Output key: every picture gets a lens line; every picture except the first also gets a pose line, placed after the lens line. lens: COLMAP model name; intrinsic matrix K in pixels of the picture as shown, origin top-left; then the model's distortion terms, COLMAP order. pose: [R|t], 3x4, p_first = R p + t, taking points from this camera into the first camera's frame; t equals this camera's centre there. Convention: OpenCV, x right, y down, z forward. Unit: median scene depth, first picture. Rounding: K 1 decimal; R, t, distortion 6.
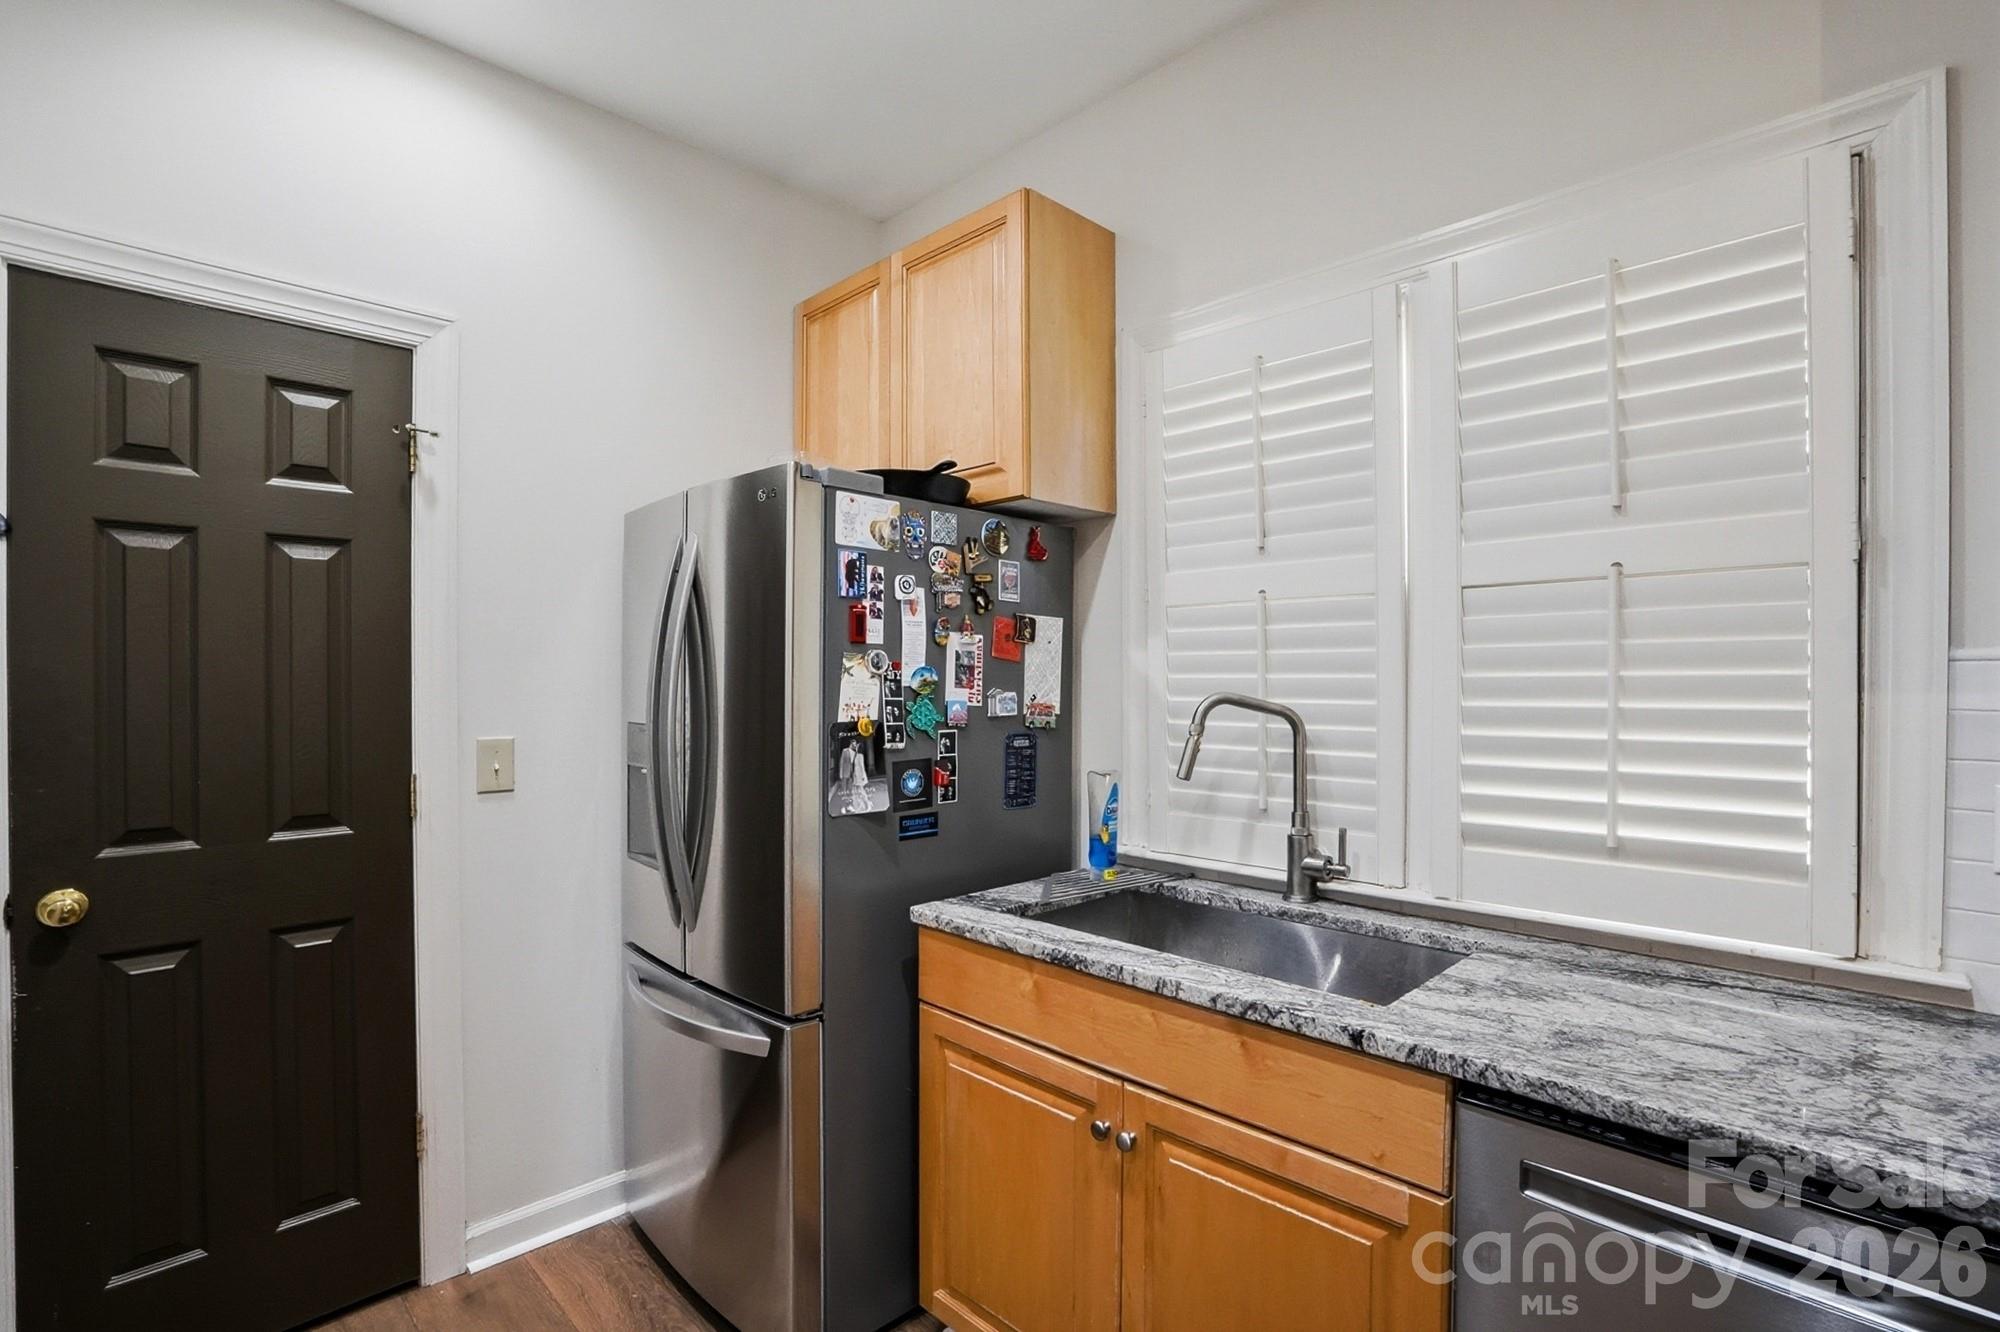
lens RADIAL K [[930.1, 0, 1006.7], [0, 930.1, 673.8], [0, 0, 1]] dist [-0.061177, 0.023504]
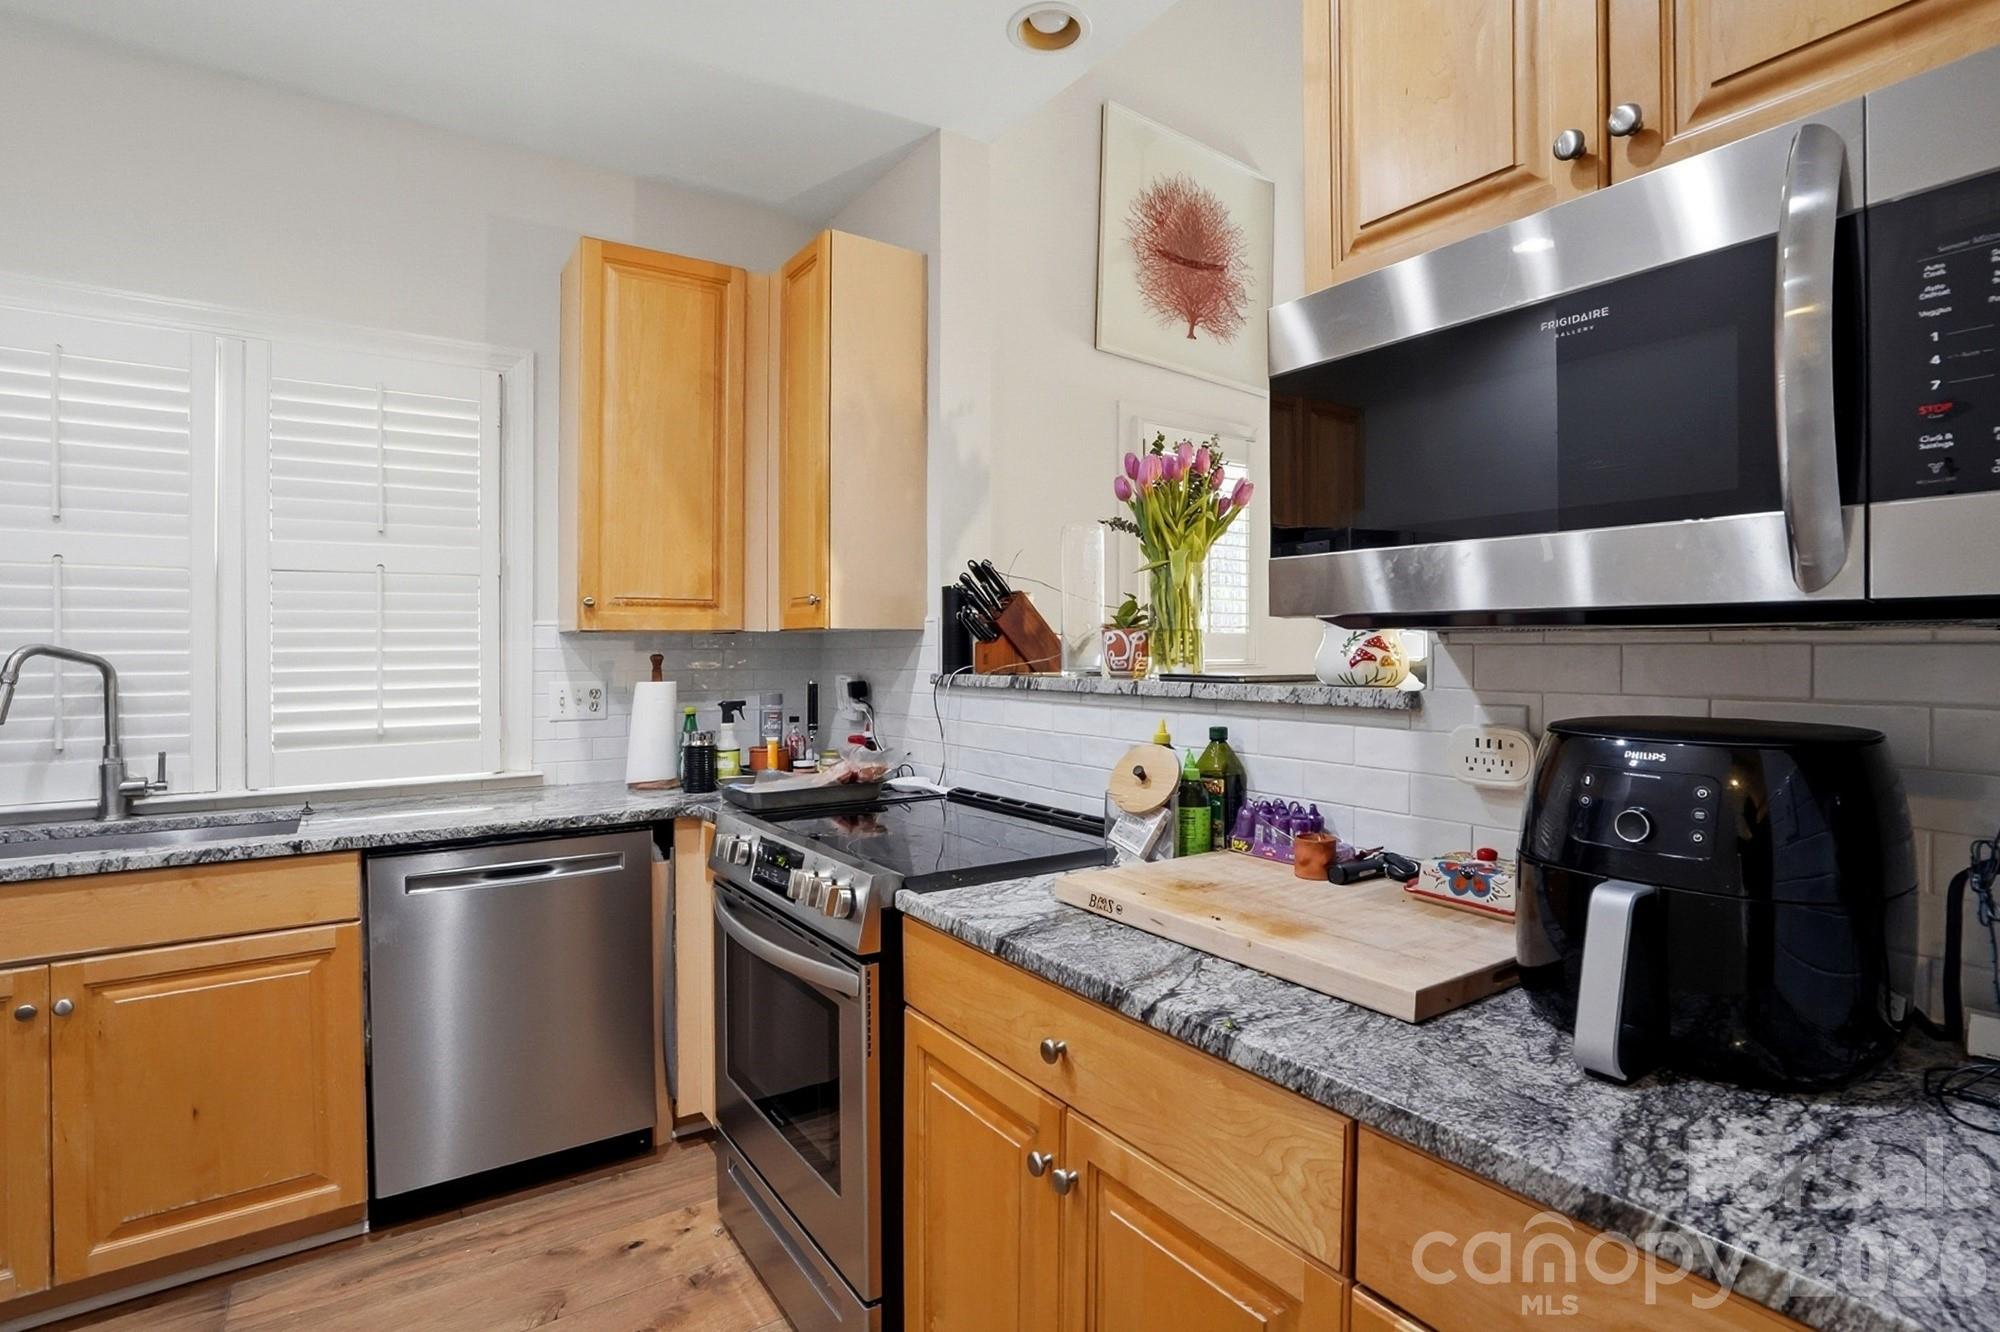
lens RADIAL K [[930.1, 0, 1006.7], [0, 930.1, 673.8], [0, 0, 1]] dist [-0.061177, 0.023504]
pose [[0.166585, -0.025165, 0.985706, -0.788422], [0.002794, 0.999682, 0.025049, 0.040338], [-0.986023, -0.001419, 0.166603, -0.416053]]
